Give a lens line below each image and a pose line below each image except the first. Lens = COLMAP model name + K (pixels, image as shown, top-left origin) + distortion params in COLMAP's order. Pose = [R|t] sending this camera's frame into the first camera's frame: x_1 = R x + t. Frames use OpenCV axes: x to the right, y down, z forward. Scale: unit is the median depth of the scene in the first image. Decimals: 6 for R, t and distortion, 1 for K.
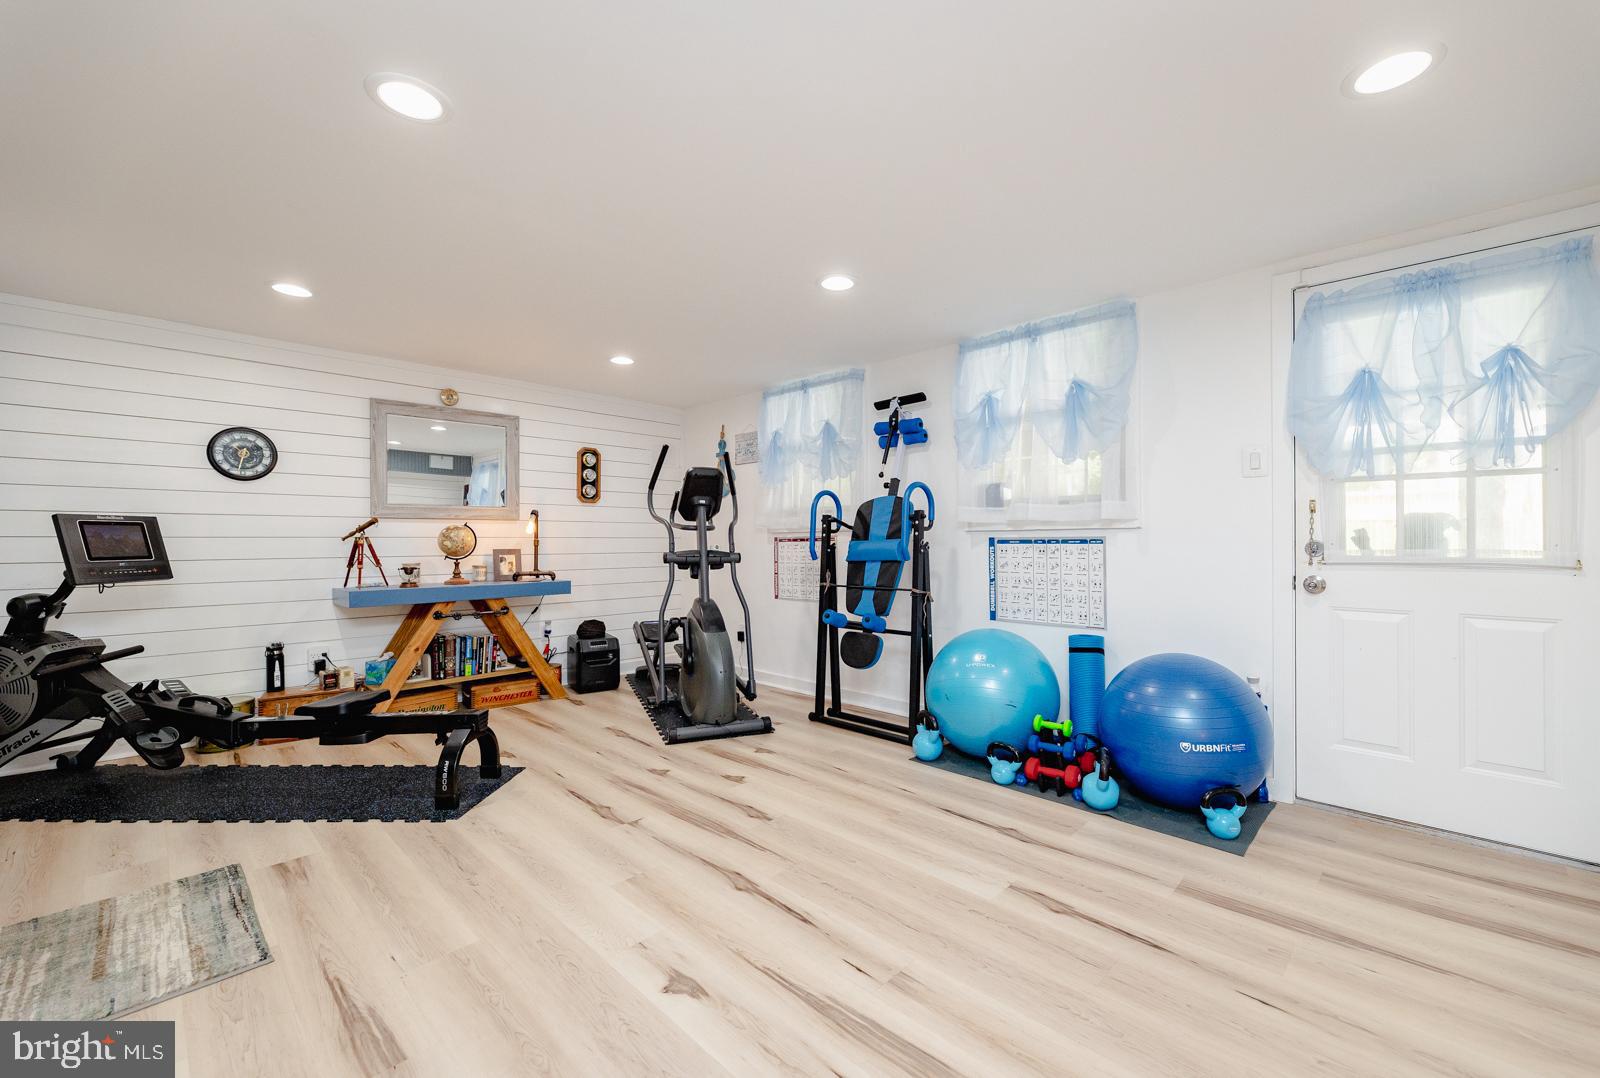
lens RADIAL K [[653.4, 0, 800.0], [0, 653.4, 539.0], [0, 0, 1]] dist [0.000603, 0.000089]
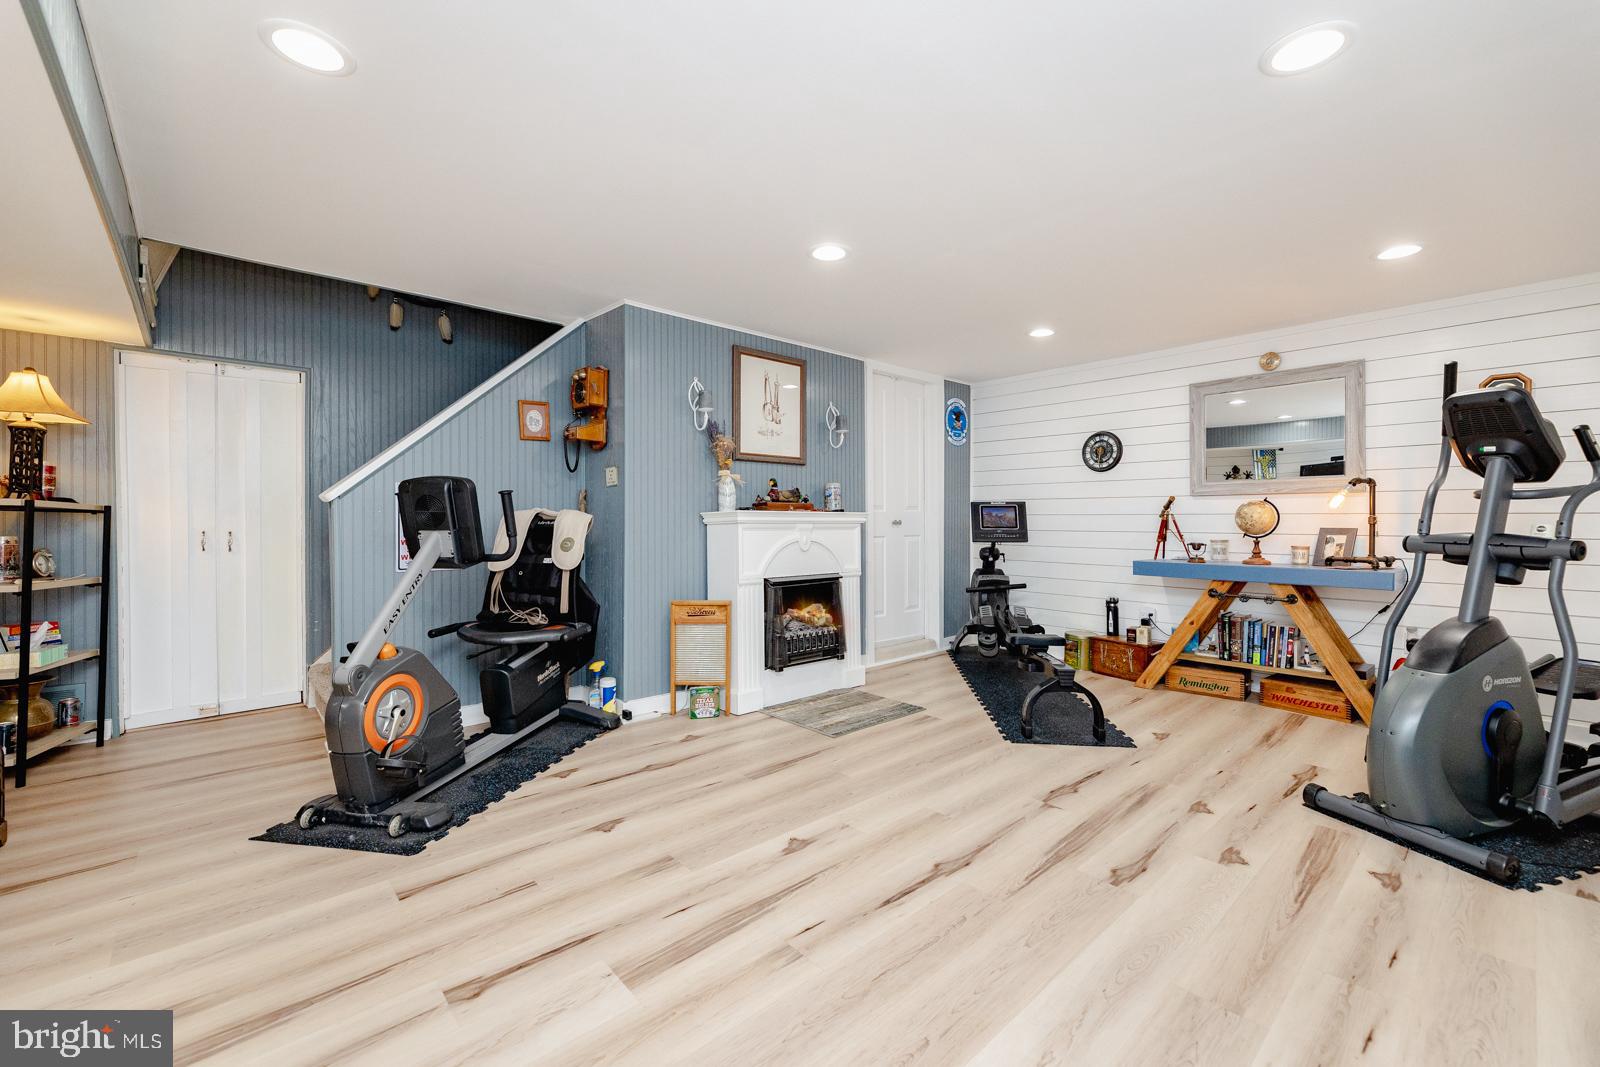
lens RADIAL K [[656.8, 0, 805.0], [0, 656.8, 523.5], [0, 0, 1]] dist [0.000388, 0.000006]
pose [[-0.058871, 0.008565, -0.998229, 0.520939], [-0.001172, 0.999962, 0.008649, 0.004485], [0.998265, 0.001679, -0.058858, 0.490409]]
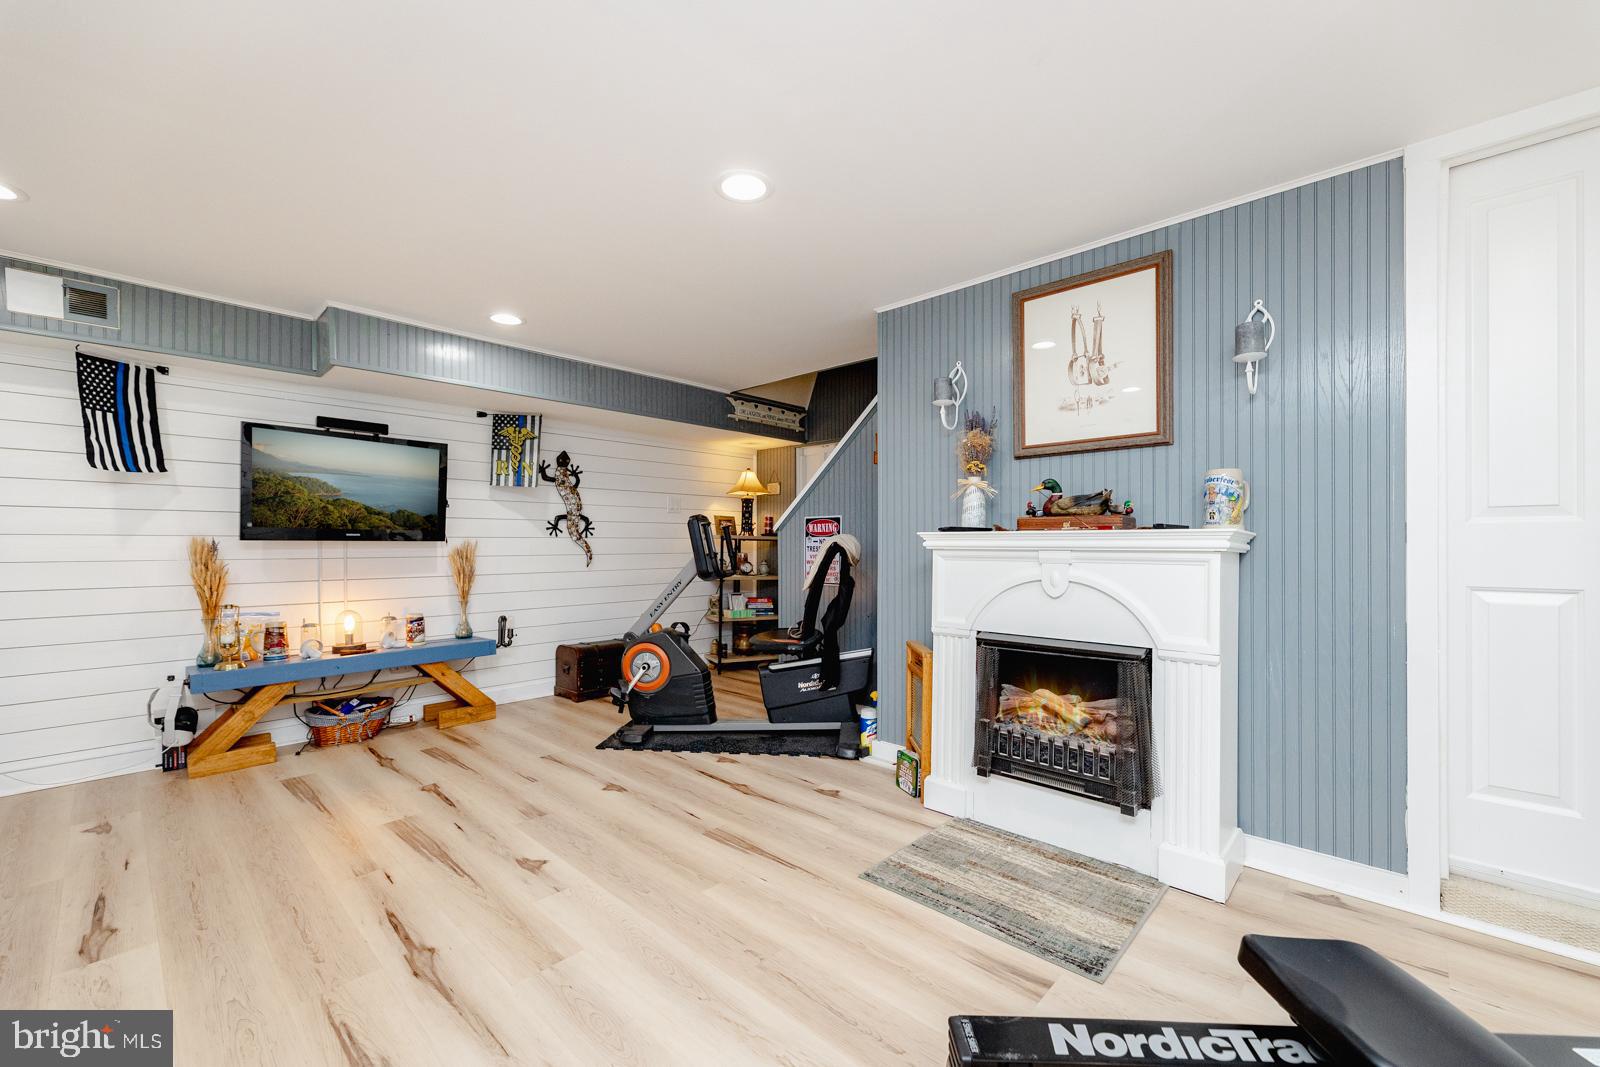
lens RADIAL K [[634.0, 0, 797.7], [0, 634.0, 545.8], [0, 0, 1]] dist [-0.001664, -0.000201]
pose [[-0.999522, 0.004758, -0.030537, -0.313231], [0.004702, 0.999987, 0.001903, 0.006742], [0.030545, 0.001759, -0.999532, 1.050115]]
